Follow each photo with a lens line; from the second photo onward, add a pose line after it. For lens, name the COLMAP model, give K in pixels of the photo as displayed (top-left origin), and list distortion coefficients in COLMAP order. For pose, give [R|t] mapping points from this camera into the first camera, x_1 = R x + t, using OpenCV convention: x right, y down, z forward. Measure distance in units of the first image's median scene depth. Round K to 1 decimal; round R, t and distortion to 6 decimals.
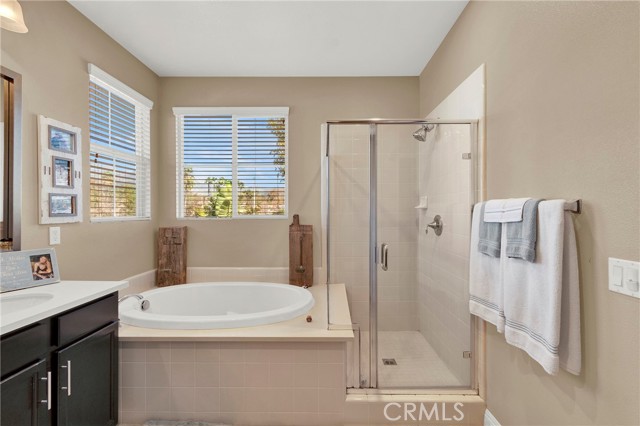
lens RADIAL K [[285.8, 0, 321.3], [0, 285.8, 208.9], [0, 0, 1]] dist [-0.000236, -0.000943]
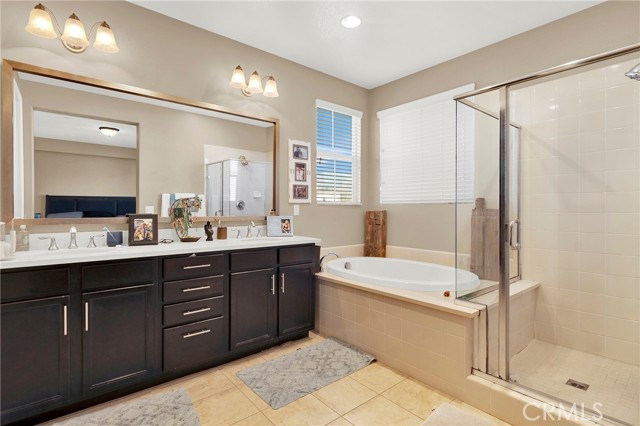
lens RADIAL K [[315.3, 0, 322.4], [0, 315.3, 210.4], [0, 0, 1]] dist [-0.003411, -0.000315]
pose [[0.650210, 0.004335, -0.759742, 0.515615], [0.001551, 0.999974, 0.007033, 0.075505], [0.759753, -0.005752, 0.650187, -0.073066]]
